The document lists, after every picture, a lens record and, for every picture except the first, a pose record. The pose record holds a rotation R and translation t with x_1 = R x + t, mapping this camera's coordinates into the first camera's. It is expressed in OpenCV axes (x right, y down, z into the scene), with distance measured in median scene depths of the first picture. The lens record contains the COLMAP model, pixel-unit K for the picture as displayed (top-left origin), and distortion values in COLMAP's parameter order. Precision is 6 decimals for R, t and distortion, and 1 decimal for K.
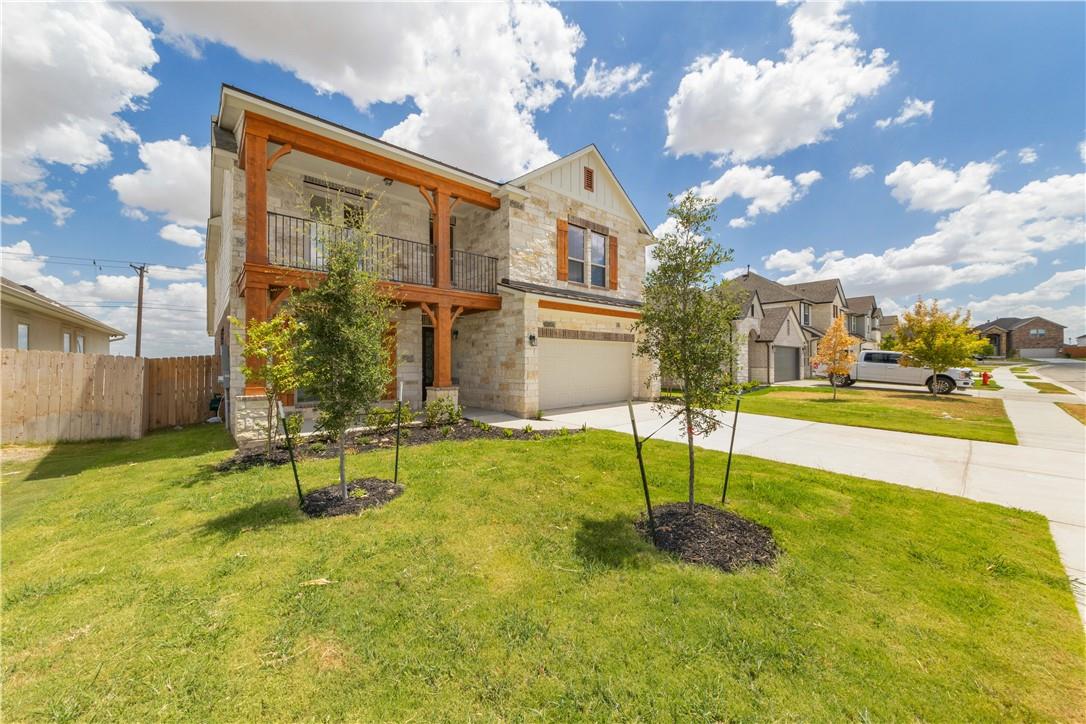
lens RADIAL K [[382.9, 0, 546.5], [0, 382.9, 358.7], [0, 0, 1]] dist [-0.000671, -0.000032]
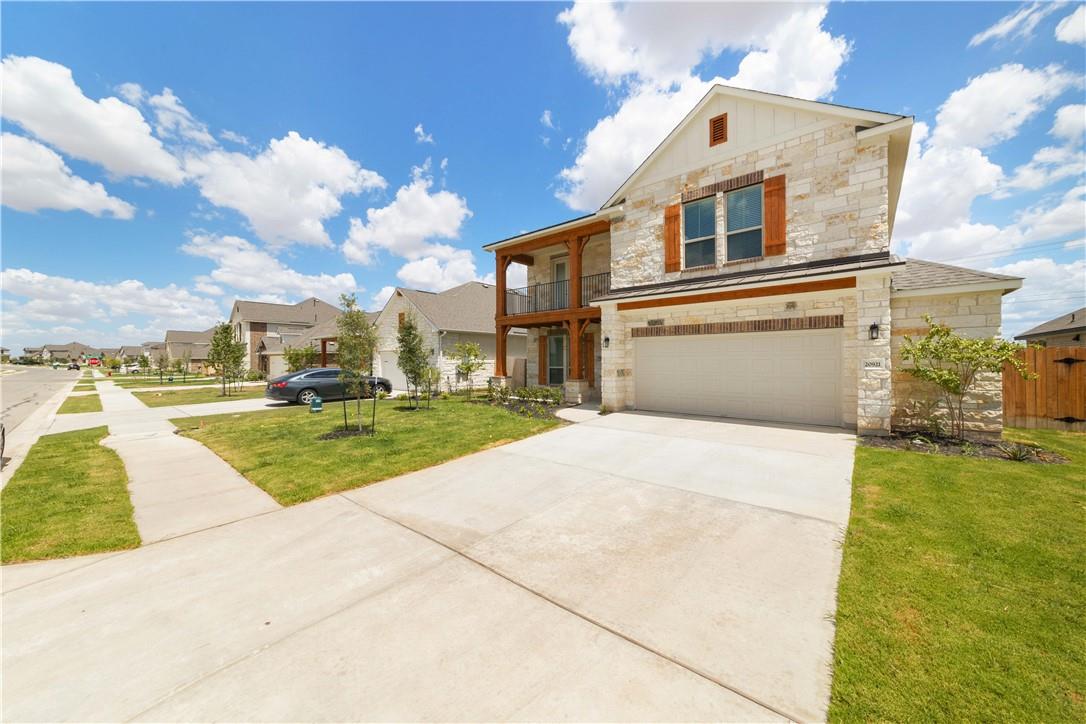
lens RADIAL K [[382.9, 0, 546.9], [0, 382.9, 361.6], [0, 0, 1]] dist [-0.000671, -0.000032]
pose [[0.148981, 0.003132, -0.988835, 0.914529], [0.006318, 0.999972, 0.004119, 0.003425], [0.988820, -0.006861, 0.148957, 0.579187]]
